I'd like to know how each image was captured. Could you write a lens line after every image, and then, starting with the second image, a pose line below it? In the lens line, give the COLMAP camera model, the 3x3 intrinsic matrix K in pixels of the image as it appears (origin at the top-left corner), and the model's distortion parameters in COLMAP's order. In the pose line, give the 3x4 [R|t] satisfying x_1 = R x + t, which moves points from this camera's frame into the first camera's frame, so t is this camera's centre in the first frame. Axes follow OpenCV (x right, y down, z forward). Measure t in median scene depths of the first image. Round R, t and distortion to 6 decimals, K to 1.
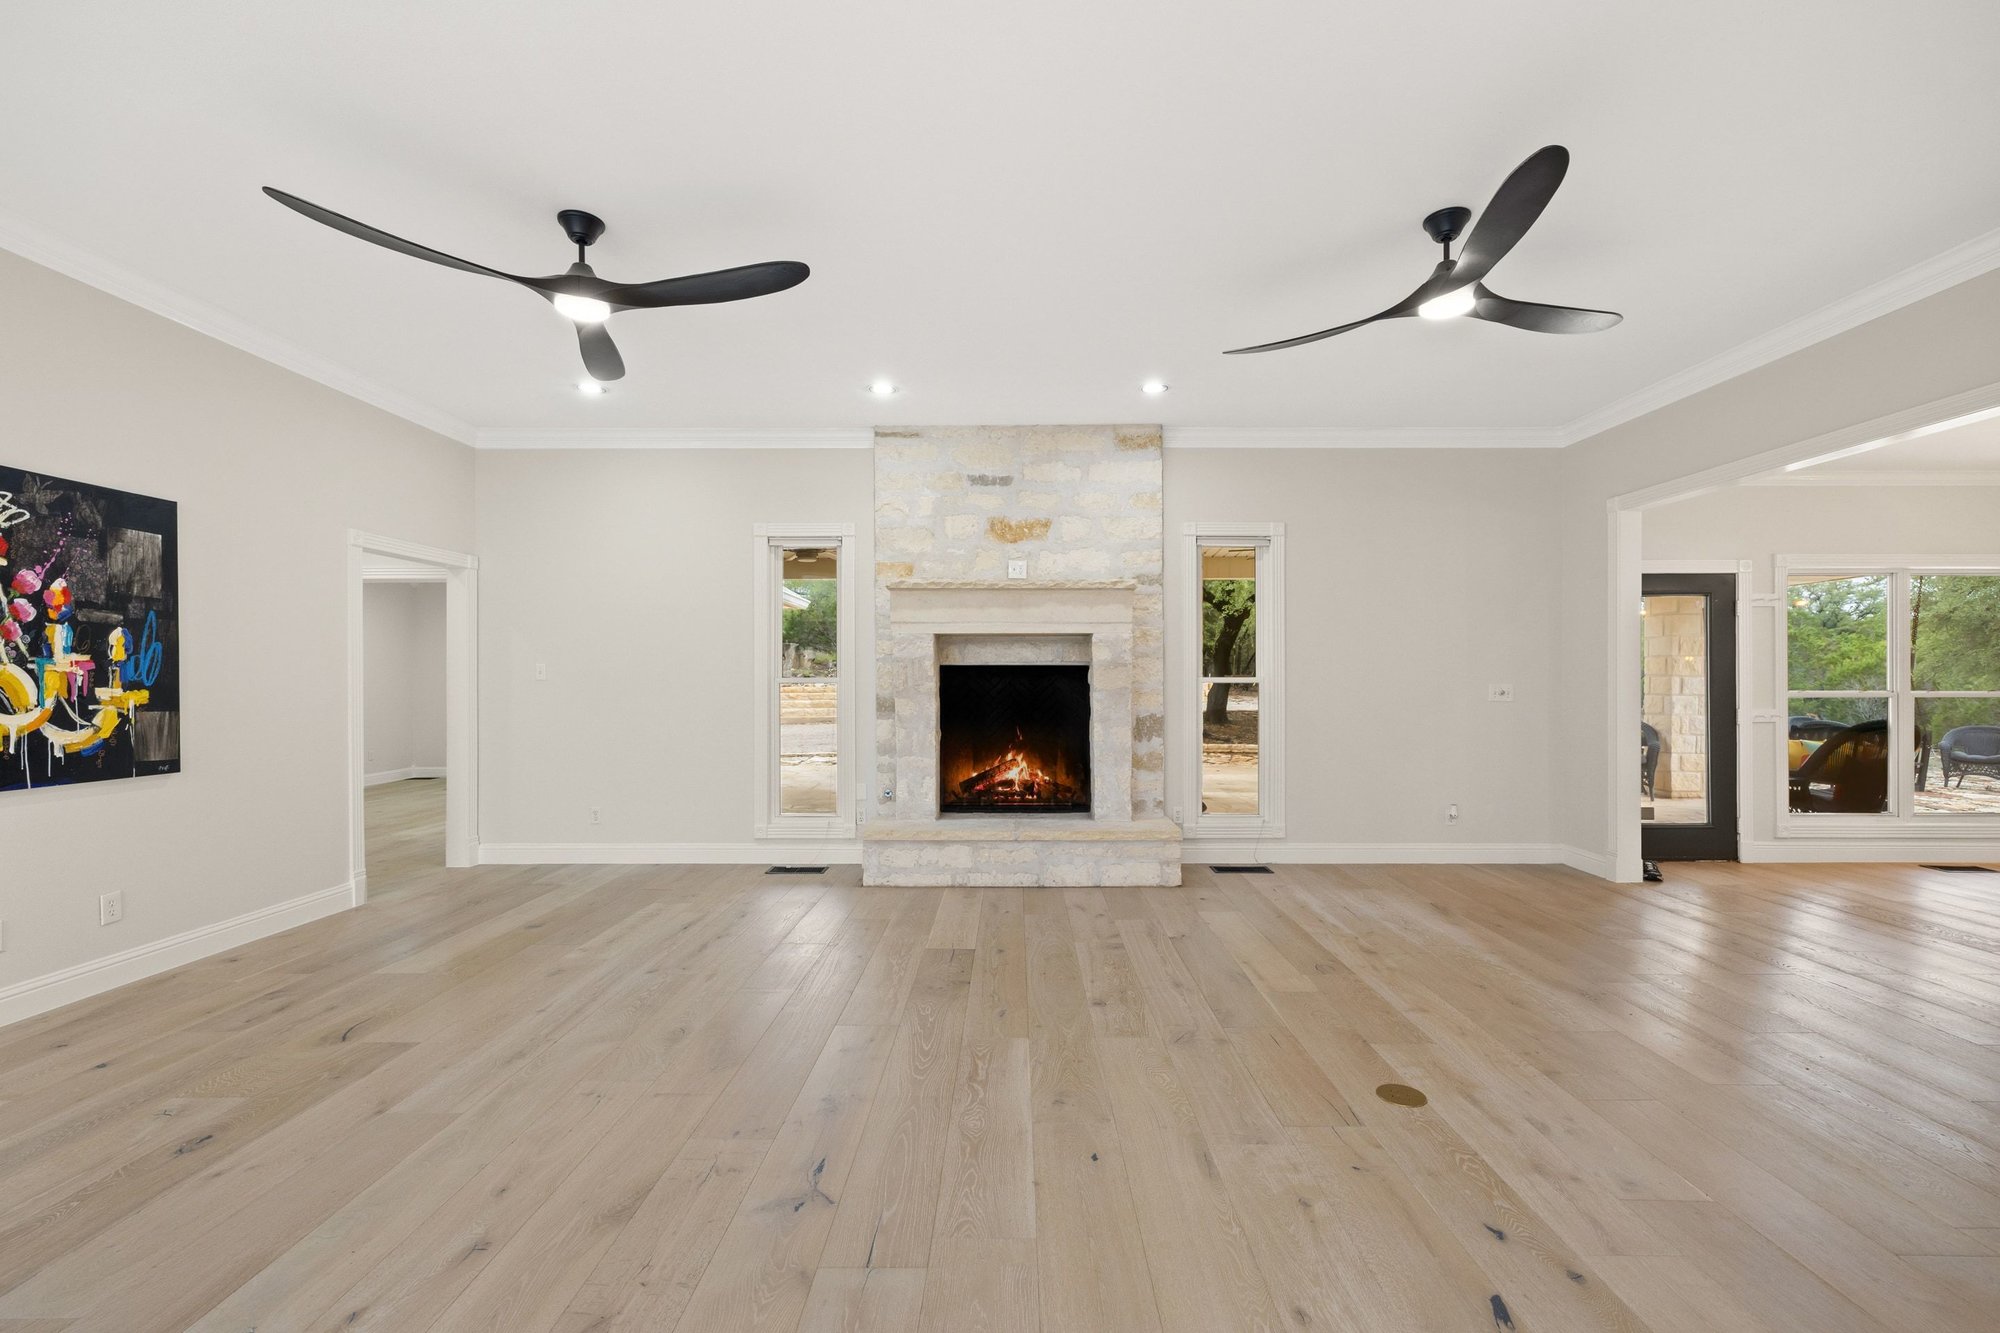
lens RADIAL K [[845.3, 0, 1015.3], [0, 845.3, 679.1], [0, 0, 1]] dist [0.003025, -0.000129]
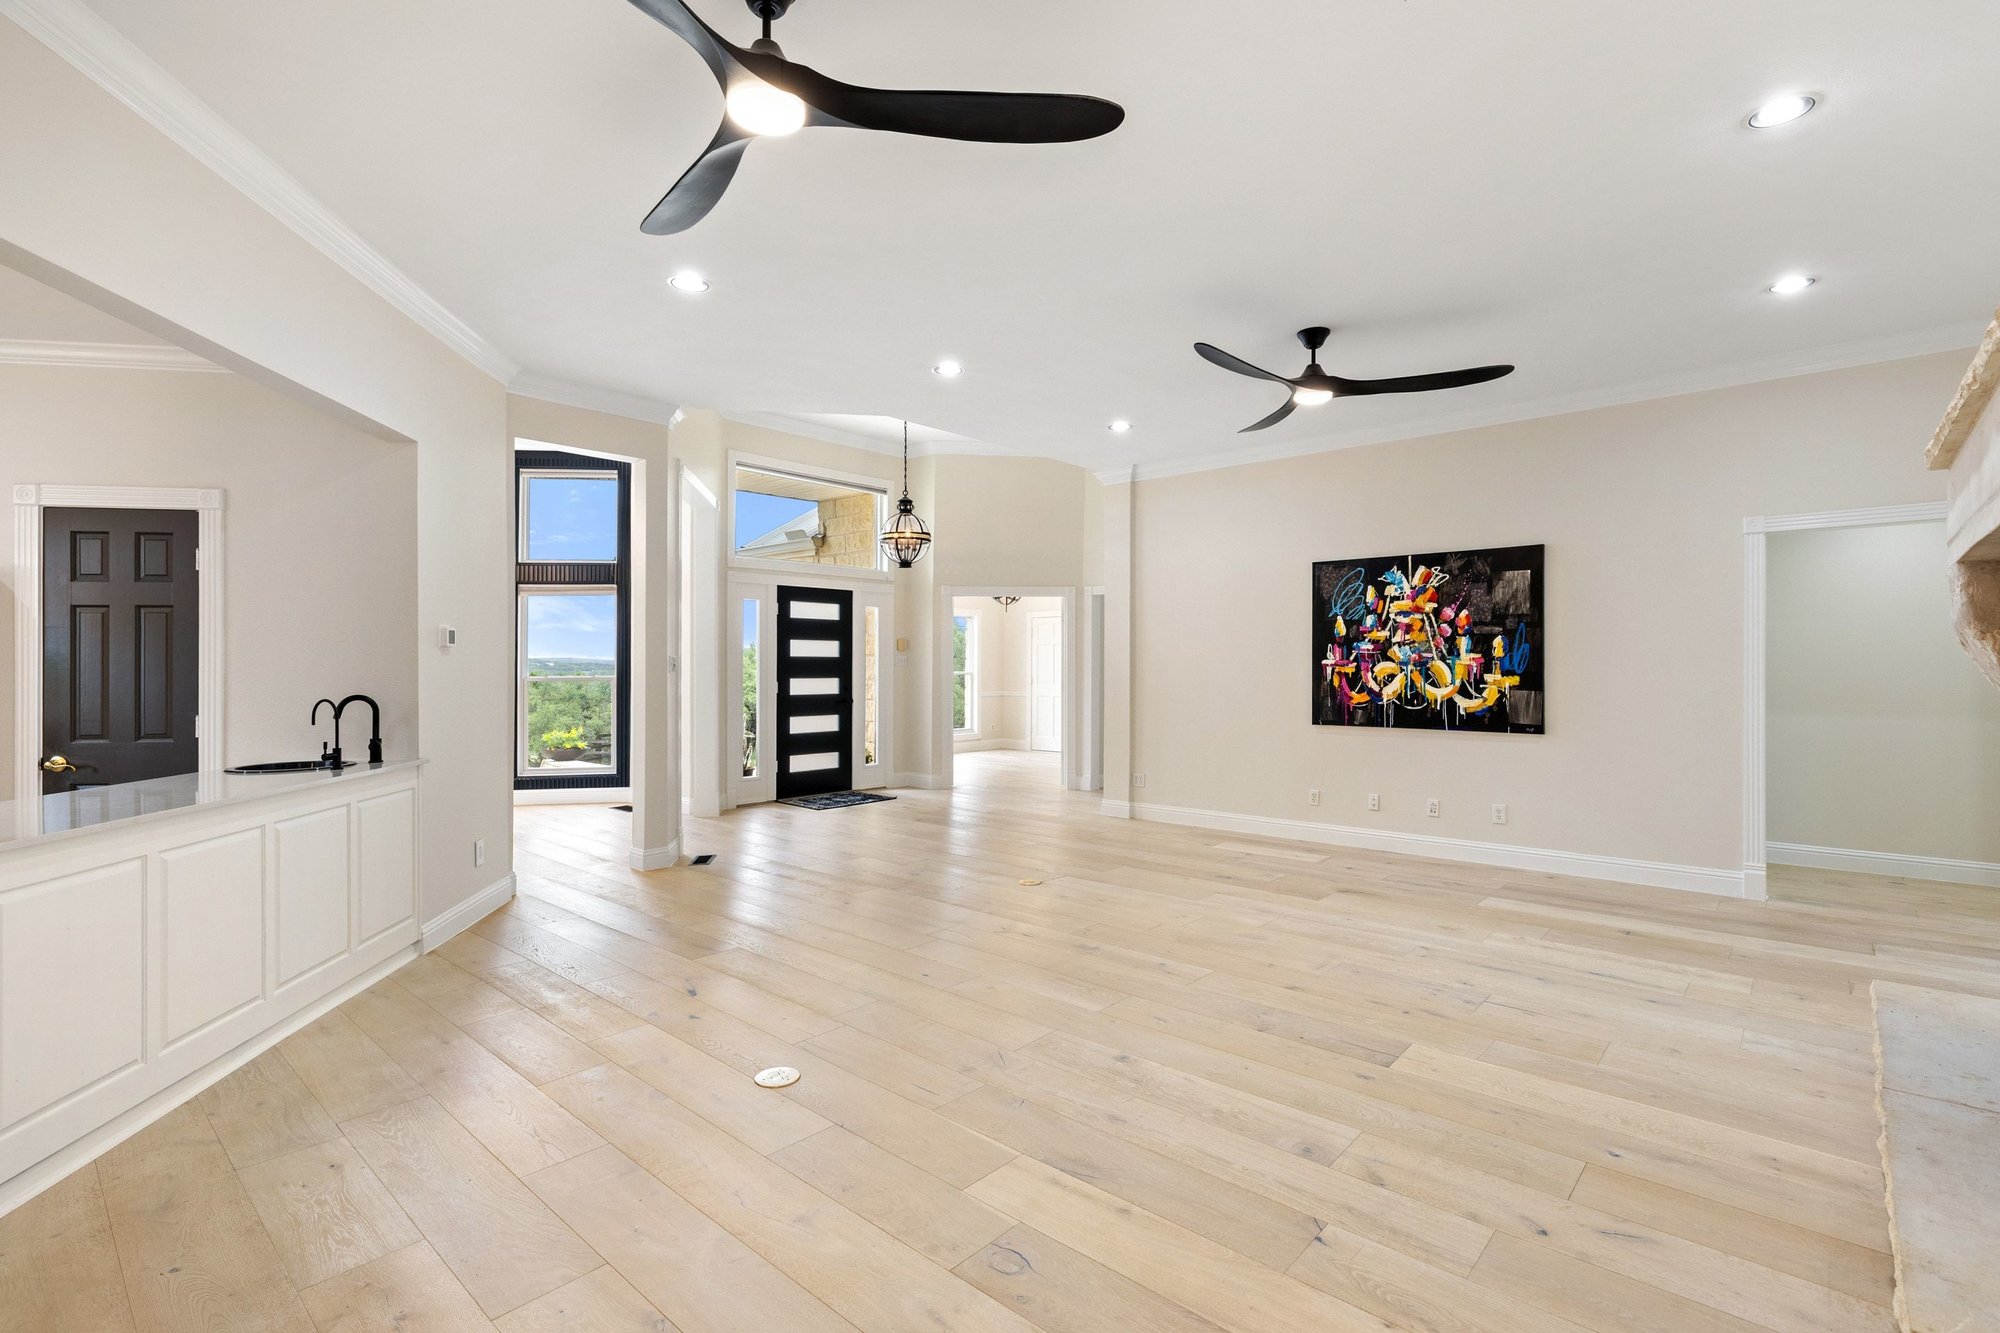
lens RADIAL K [[919.4, 0, 998.2], [0, 919.4, 659.2], [0, 0, 1]] dist [0.001098, 0.000047]
pose [[-0.668846, -0.003836, -0.743391, 0.808663], [0.002386, 0.999970, -0.007306, -0.007157], [0.743398, -0.006660, -0.668817, 1.423671]]
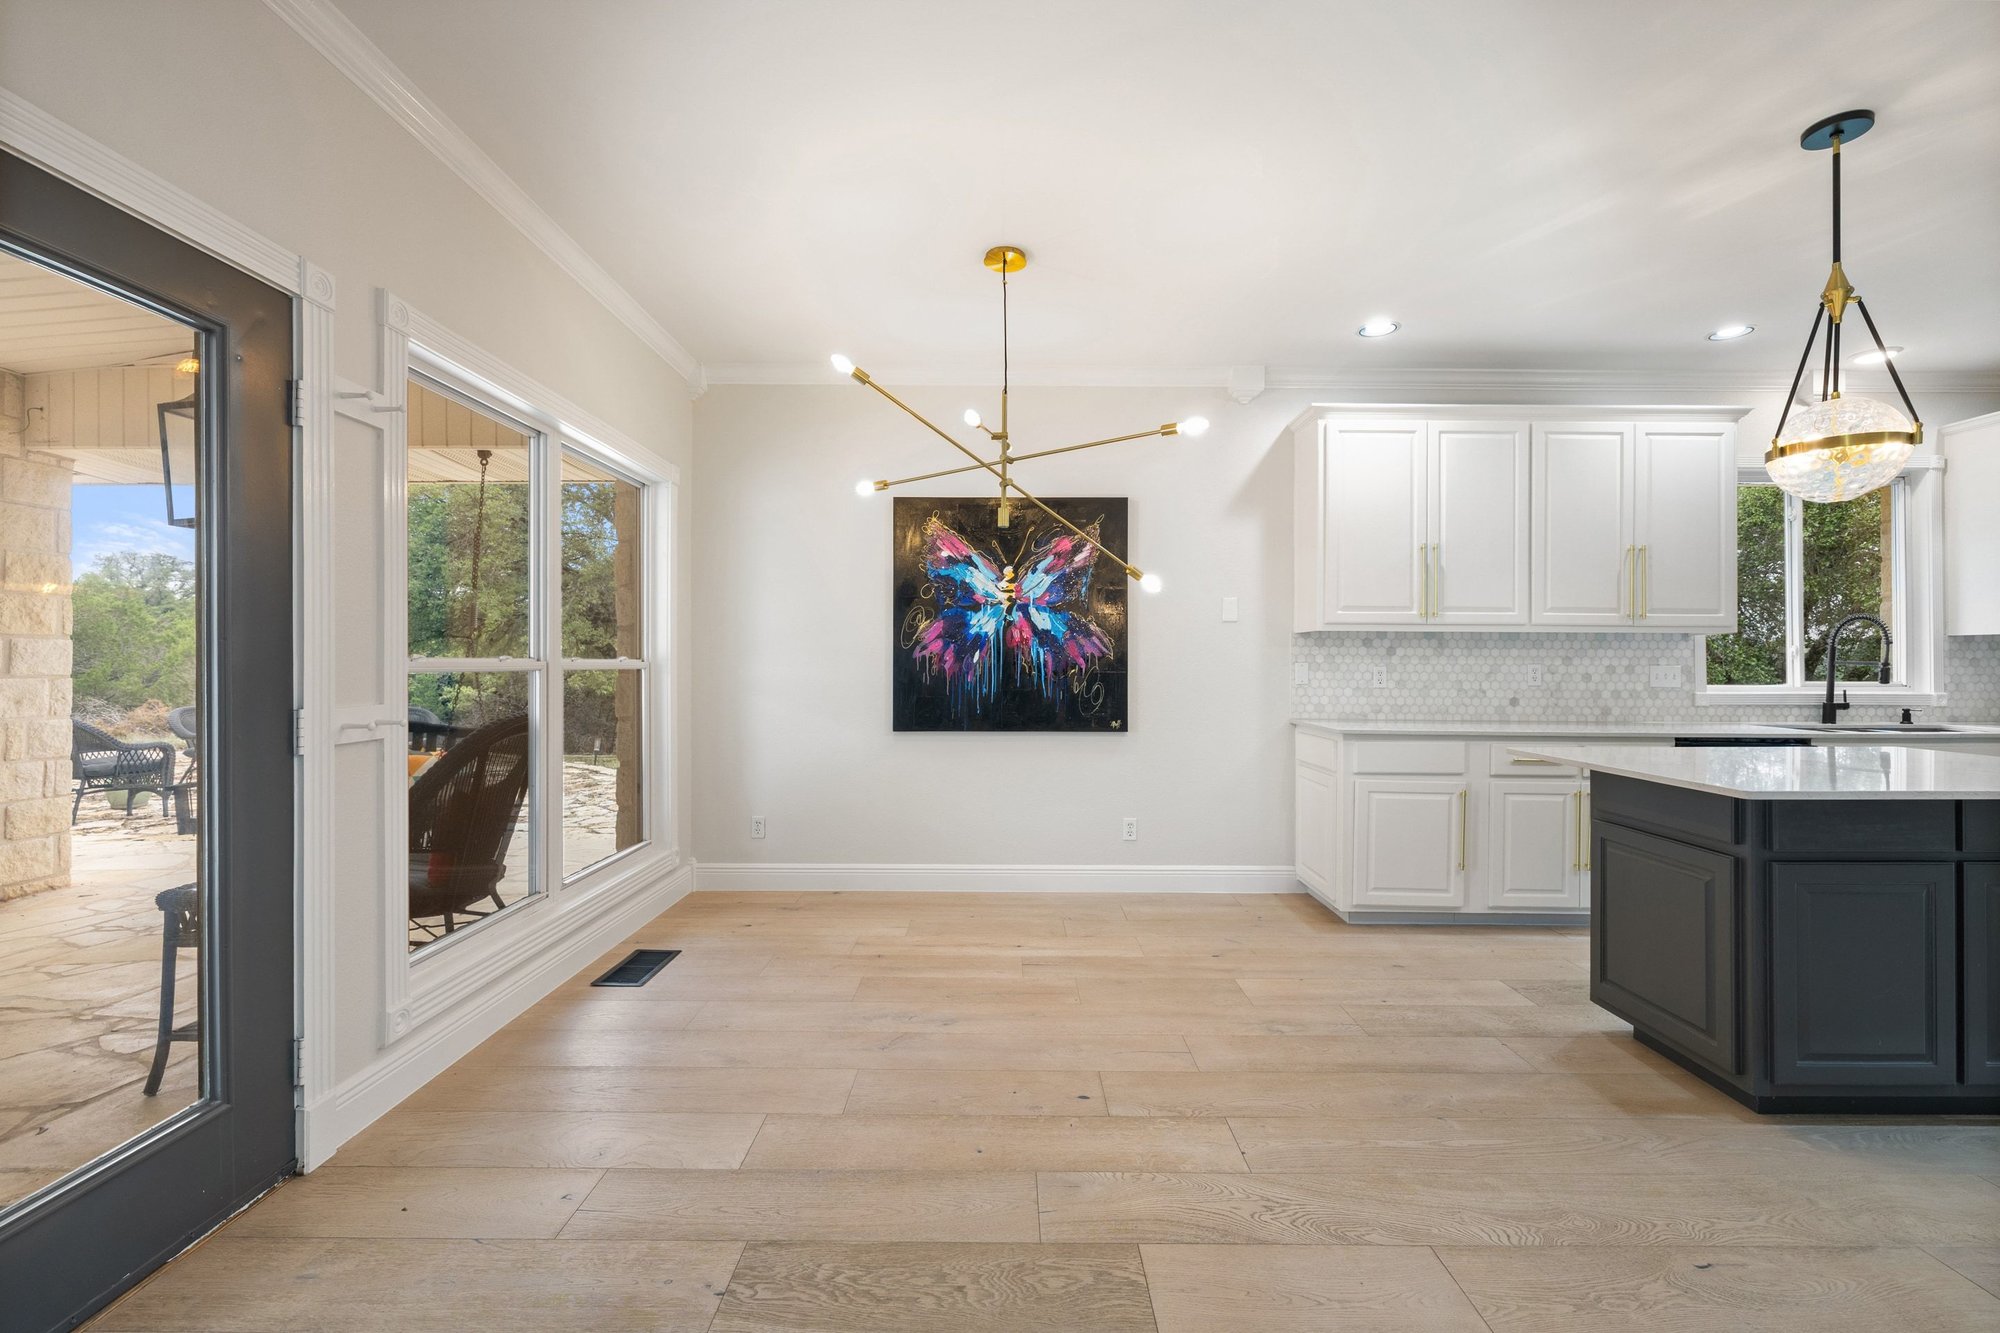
lens RADIAL K [[845.3, 0, 1006.4], [0, 845.3, 667.0], [0, 0, 1]] dist [0.003025, -0.000129]
pose [[0.010307, -0.001964, 0.999945, 0.861232], [-0.004381, 0.999988, 0.002009, 0.028174], [-0.999937, -0.004402, 0.010299, 1.180456]]
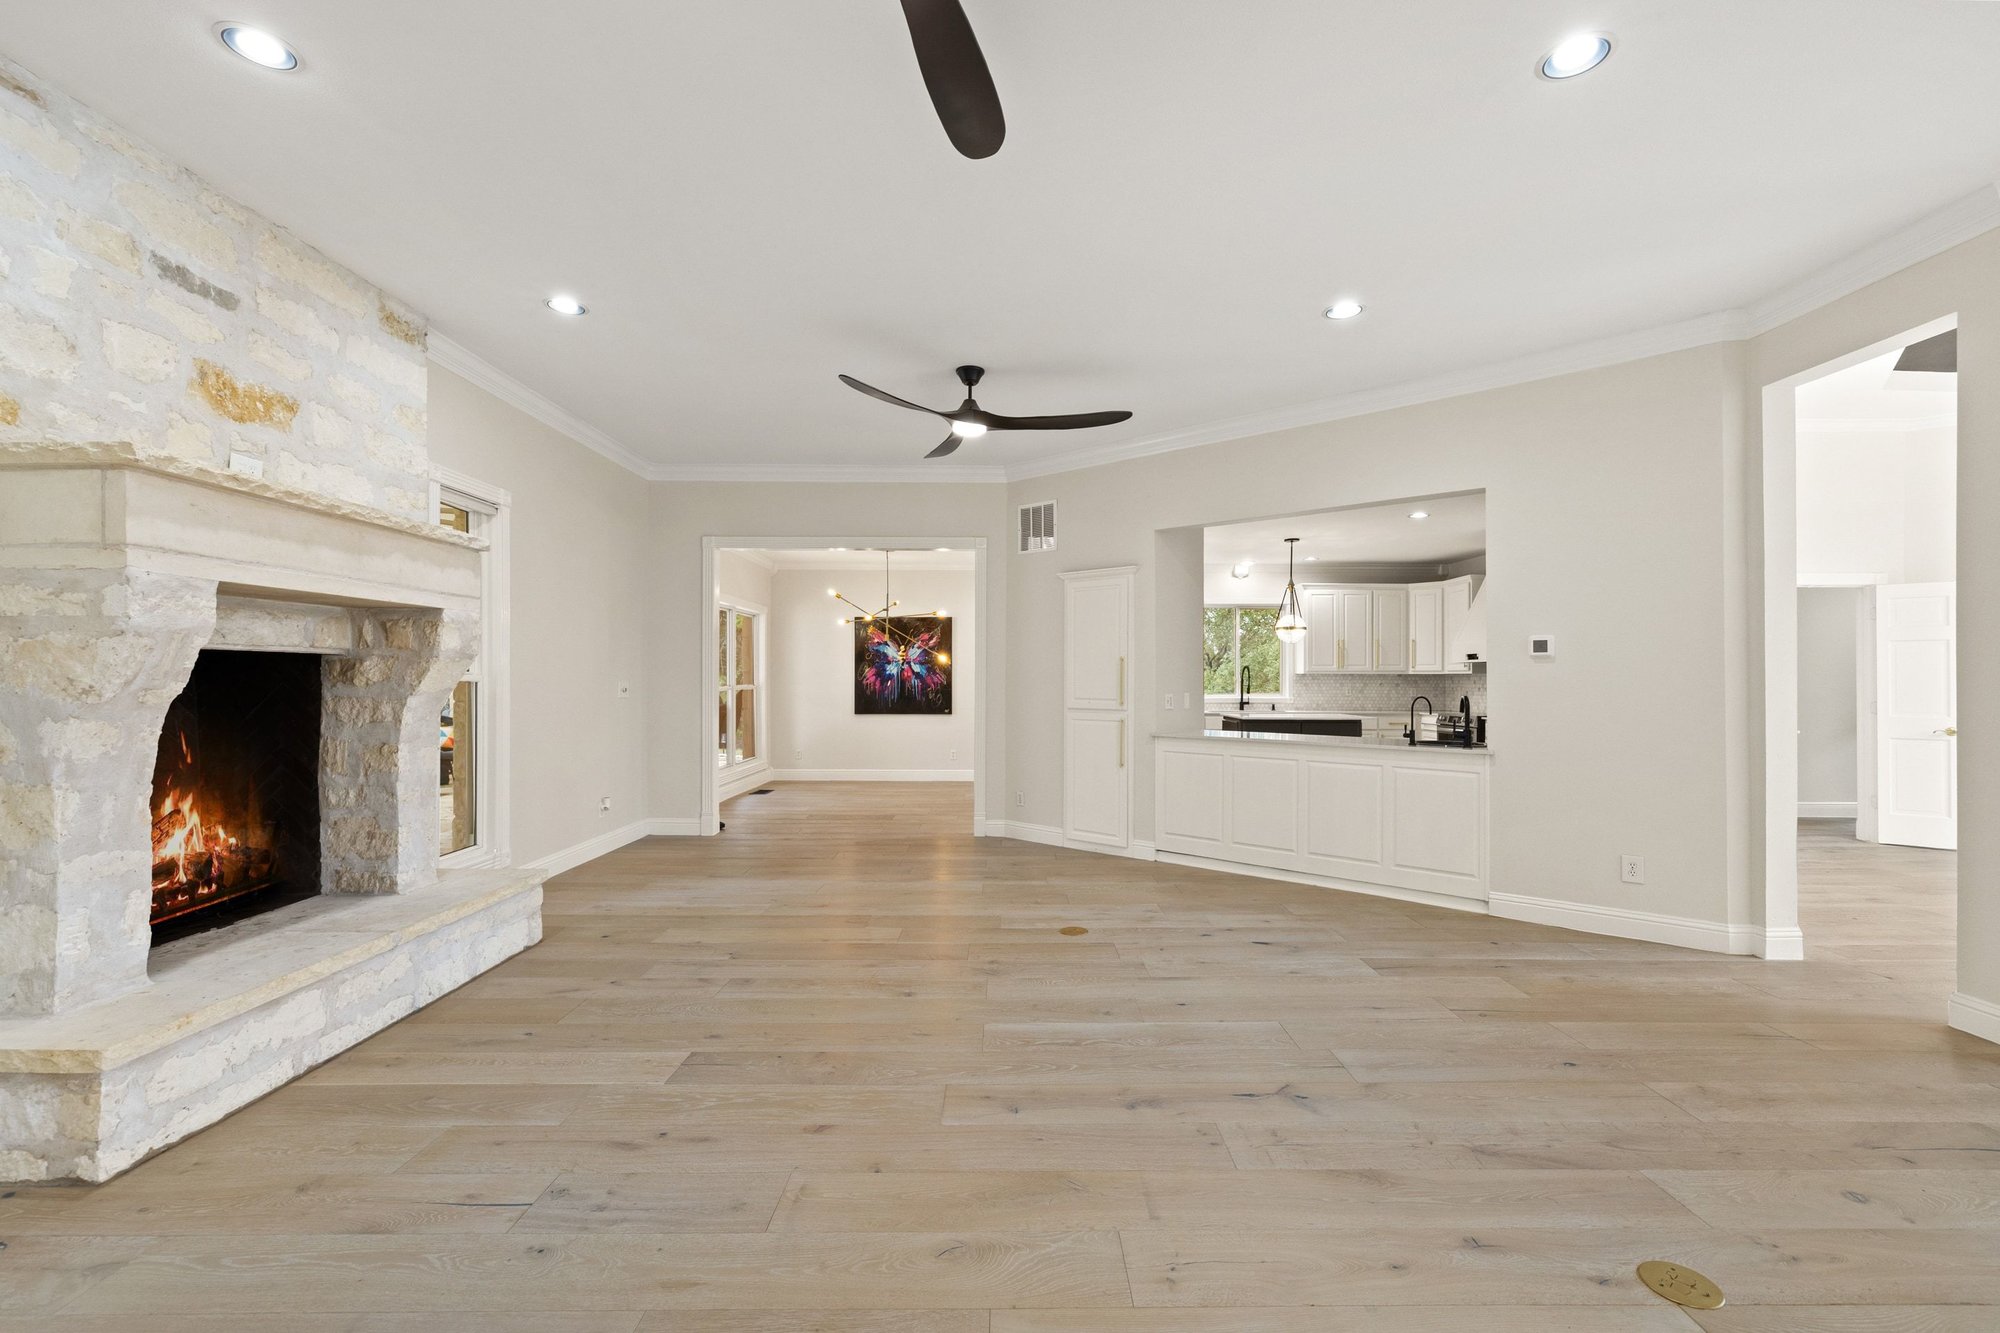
lens RADIAL K [[845.3, 0, 1011.3], [0, 845.3, 676.8], [0, 0, 1]] dist [0.003025, -0.000129]
pose [[-0.004396, 0.002945, 0.999986, -0.866310], [-0.001470, 0.999995, -0.002952, 0.001765], [-0.999989, -0.001482, -0.004391, 0.823159]]
